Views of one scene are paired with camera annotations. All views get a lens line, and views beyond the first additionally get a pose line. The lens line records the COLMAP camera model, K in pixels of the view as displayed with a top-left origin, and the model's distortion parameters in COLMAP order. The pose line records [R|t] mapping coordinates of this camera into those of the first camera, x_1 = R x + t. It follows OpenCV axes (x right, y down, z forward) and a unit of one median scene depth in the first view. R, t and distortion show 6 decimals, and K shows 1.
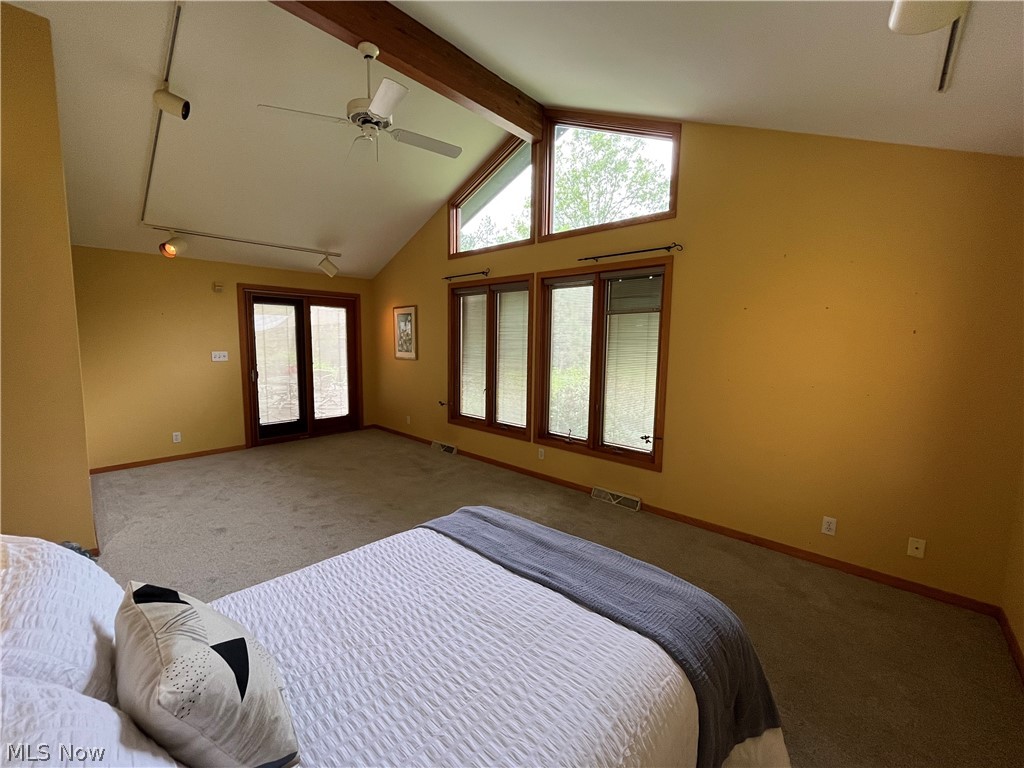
lens RADIAL K [[412.3, 0, 507.2], [0, 412.3, 383.8], [0, 0, 1]] dist [-0.001772, -0.000537]
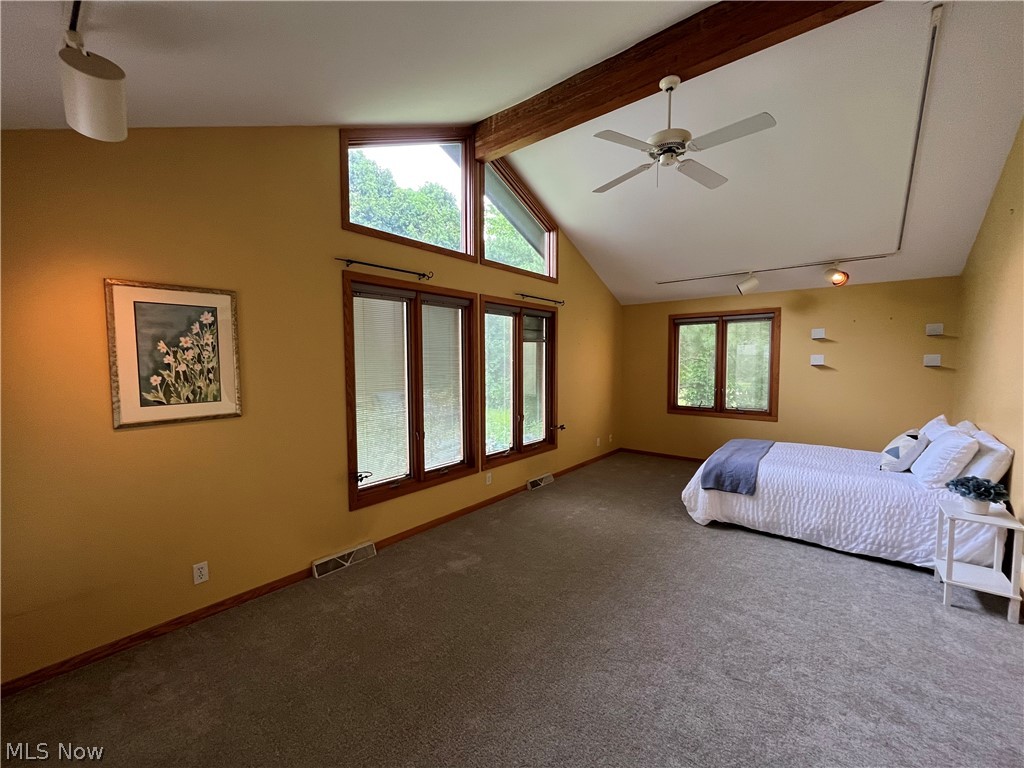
lens RADIAL K [[412.3, 0, 507.2], [0, 412.3, 383.8], [0, 0, 1]] dist [-0.001772, -0.000537]
pose [[-0.049432, -0.070274, 0.996302, -0.830243], [0.113244, 0.990695, 0.075498, -0.115724], [-0.992337, 0.116558, -0.041014, 0.913949]]
